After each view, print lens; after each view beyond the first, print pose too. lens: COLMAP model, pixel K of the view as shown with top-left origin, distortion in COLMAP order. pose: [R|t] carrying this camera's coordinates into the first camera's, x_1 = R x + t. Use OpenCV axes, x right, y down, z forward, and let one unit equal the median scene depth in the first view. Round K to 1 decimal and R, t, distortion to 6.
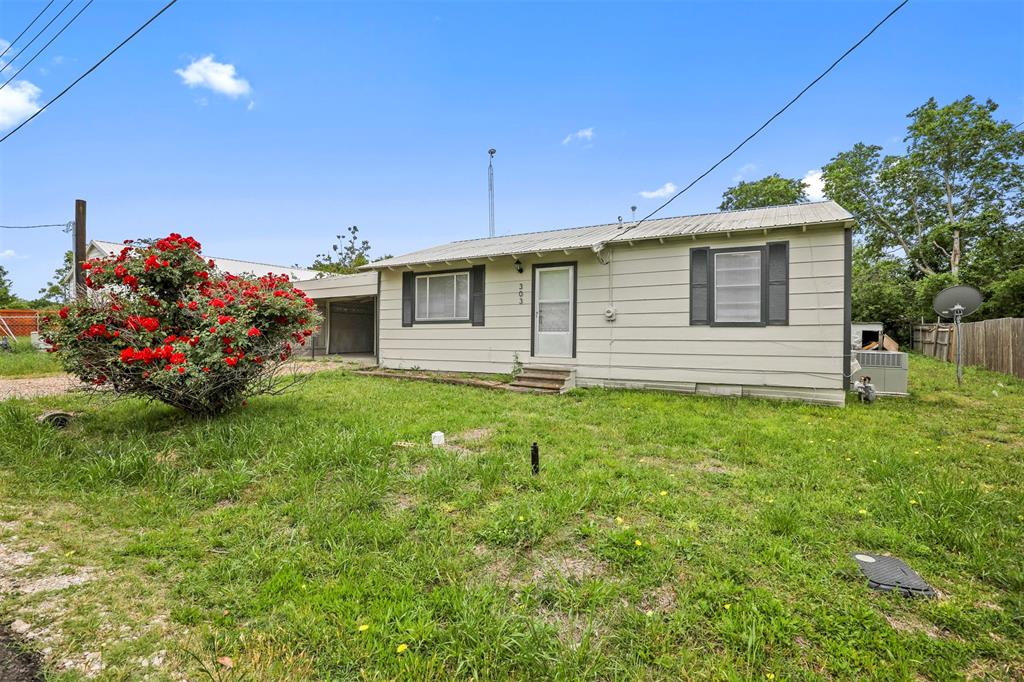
lens RADIAL K [[475.9, 0, 513.3], [0, 475.9, 342.0], [0, 0, 1]] dist [-0.029501, 0.003277]
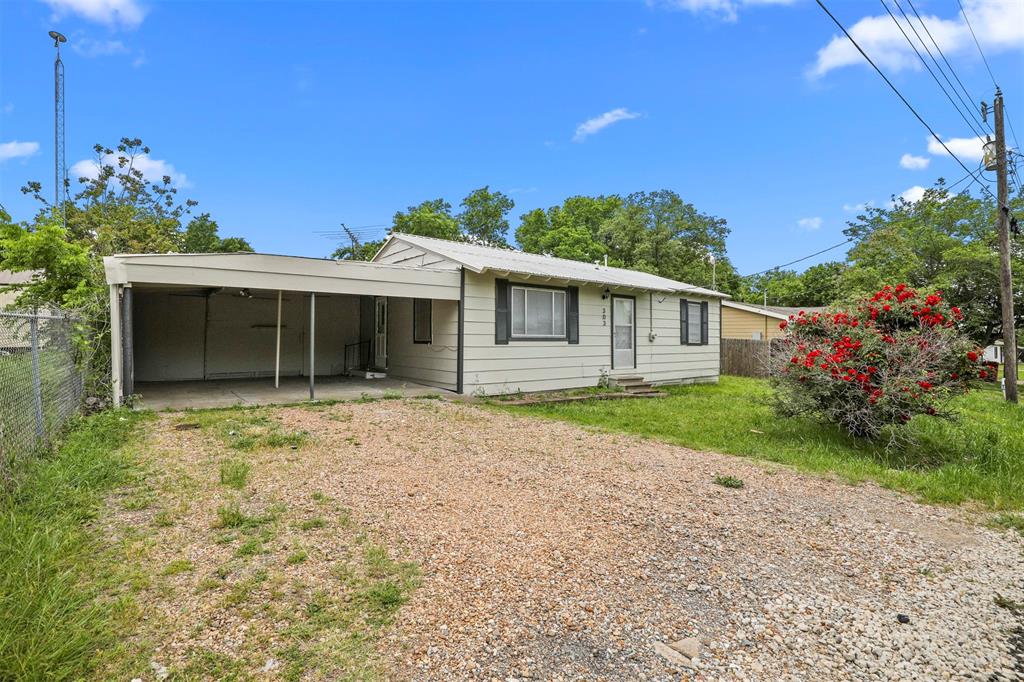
lens RADIAL K [[475.9, 0, 513.3], [0, 475.9, 340.3], [0, 0, 1]] dist [-0.029501, 0.003277]
pose [[0.363481, -0.002501, 0.931598, -1.119304], [0.006773, 0.999977, 0.000042, -0.043215], [-0.931577, 0.006294, 0.363490, 0.752009]]
